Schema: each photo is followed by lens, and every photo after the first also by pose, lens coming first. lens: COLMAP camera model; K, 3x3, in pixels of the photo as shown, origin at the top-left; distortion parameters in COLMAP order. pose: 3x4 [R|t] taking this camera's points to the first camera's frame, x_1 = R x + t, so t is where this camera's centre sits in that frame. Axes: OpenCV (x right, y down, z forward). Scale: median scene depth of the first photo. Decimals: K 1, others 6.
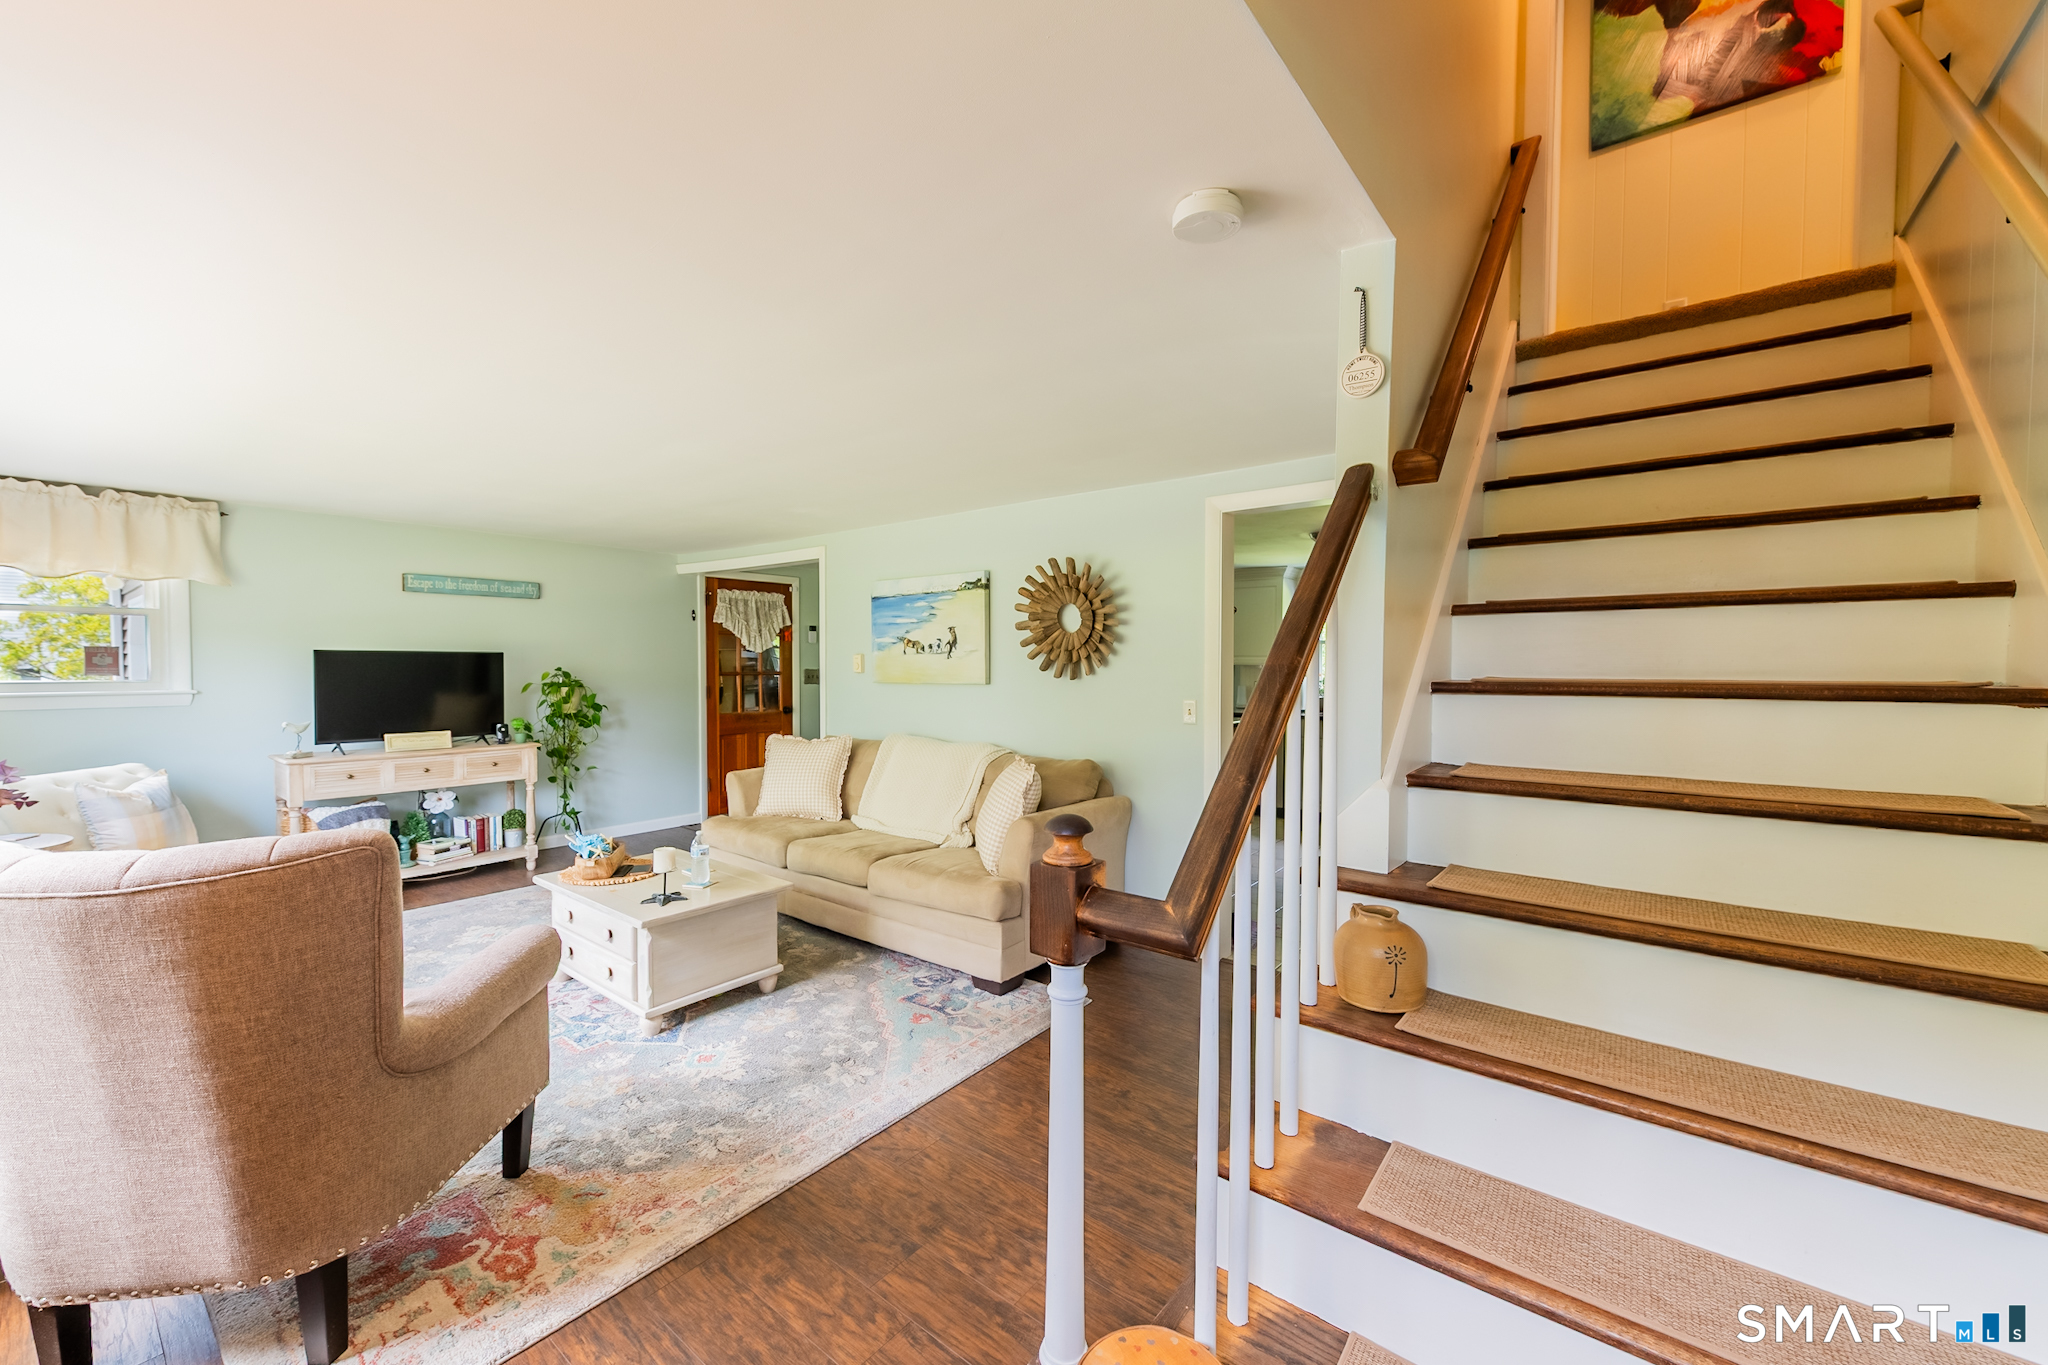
lens RADIAL K [[812.3, 0, 1021.4], [0, 812.3, 678.3], [0, 0, 1]] dist [0.001166, 0.000011]
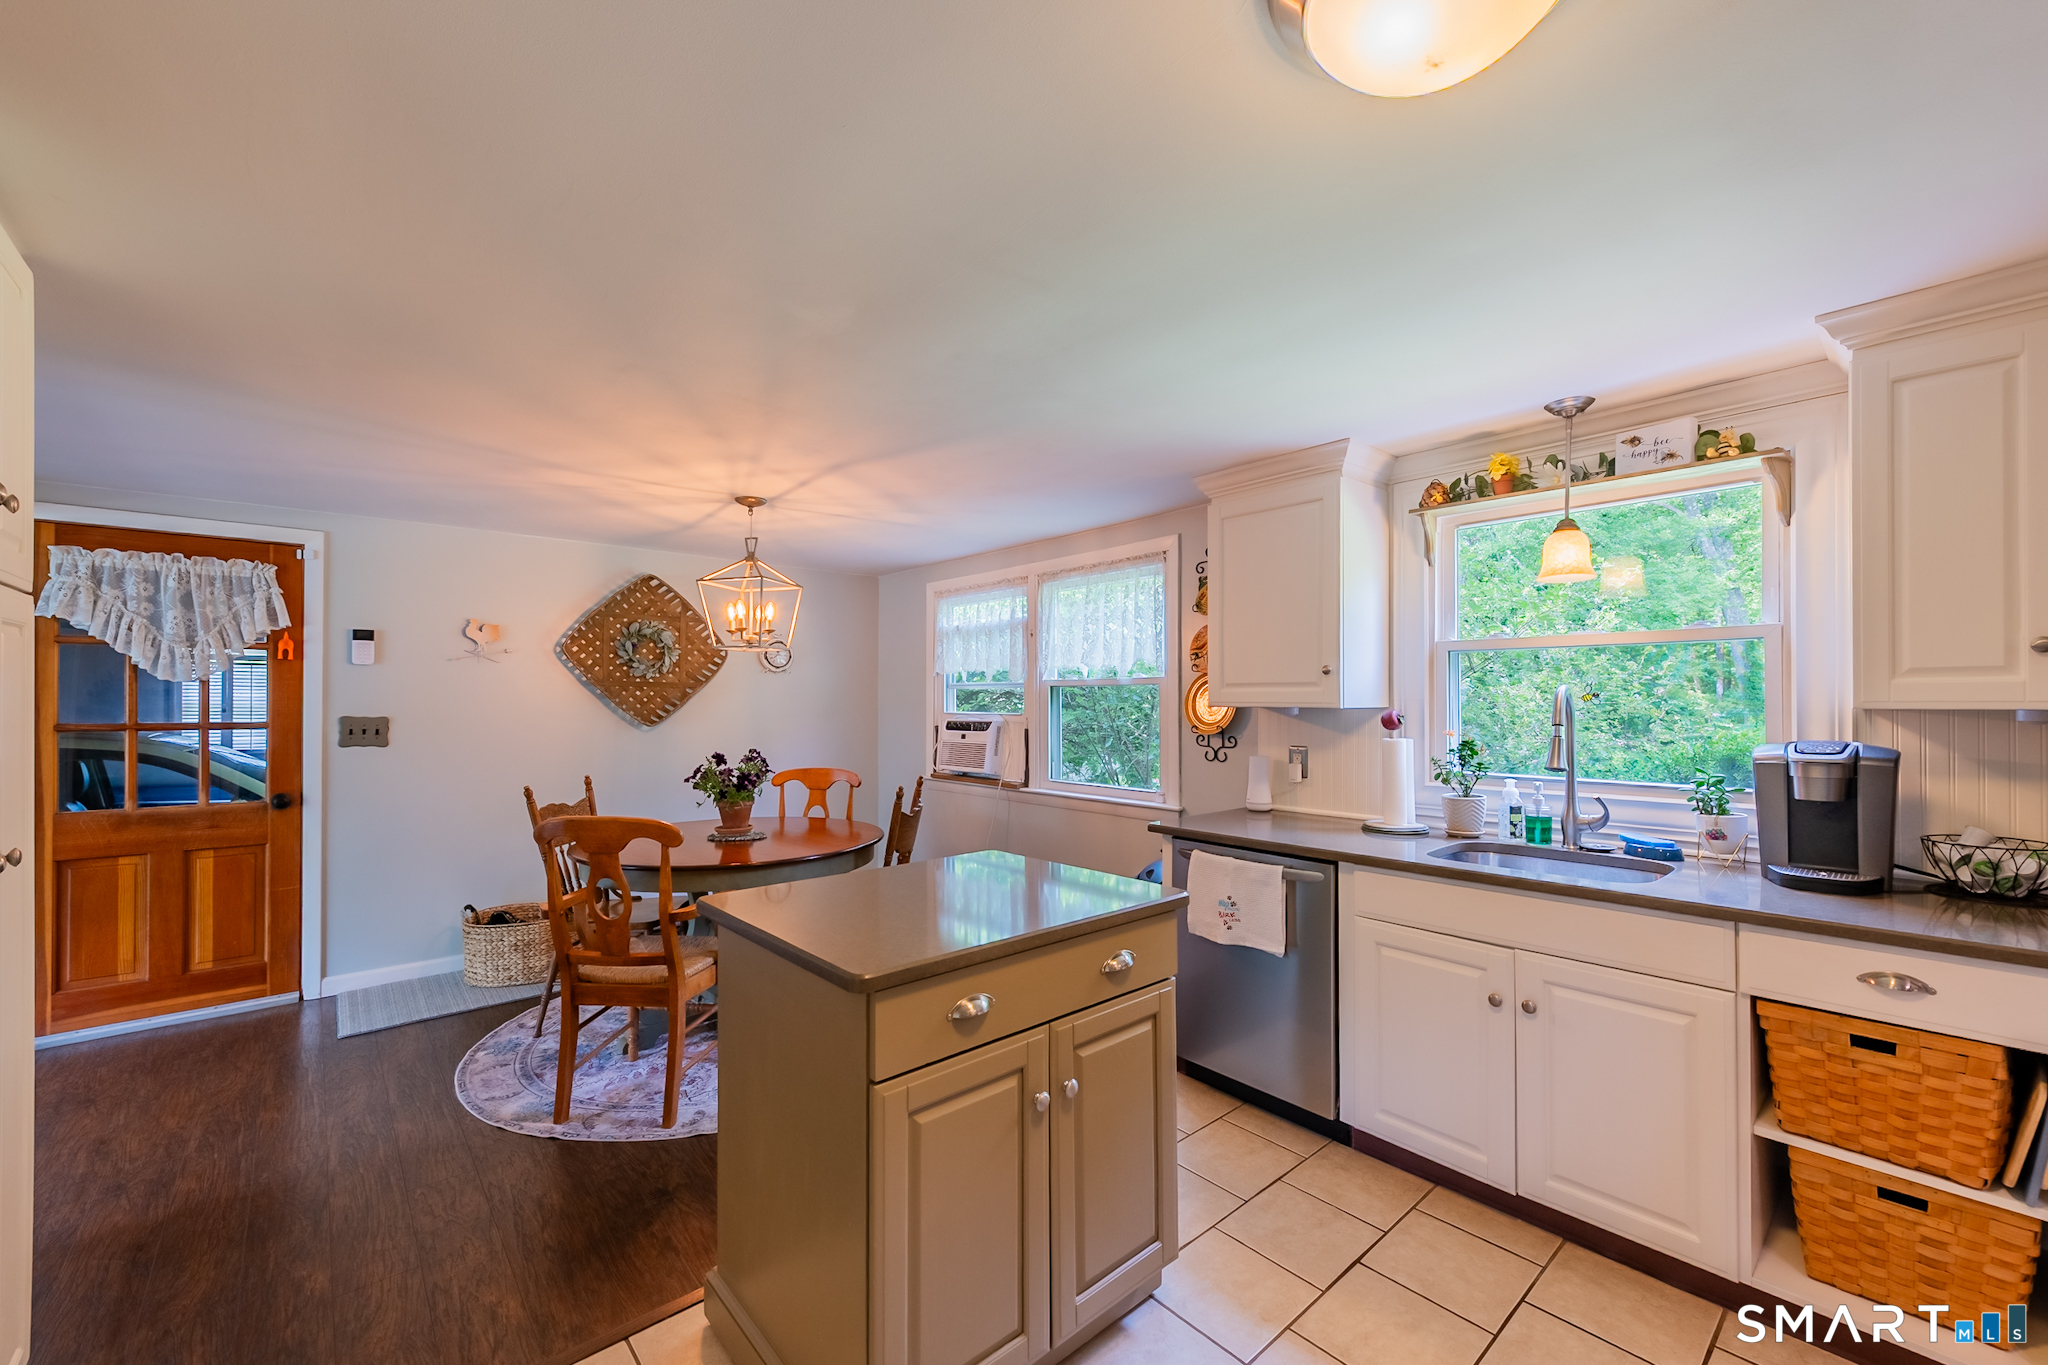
lens RADIAL K [[812.3, 0, 1025.2], [0, 812.3, 690.4], [0, 0, 1]] dist [0.001166, 0.000011]
pose [[0.984403, -0.003074, -0.175904, 0.242312], [-0.002872, 0.999433, -0.033542, -0.012343], [0.175907, 0.033524, 0.983836, 0.606511]]
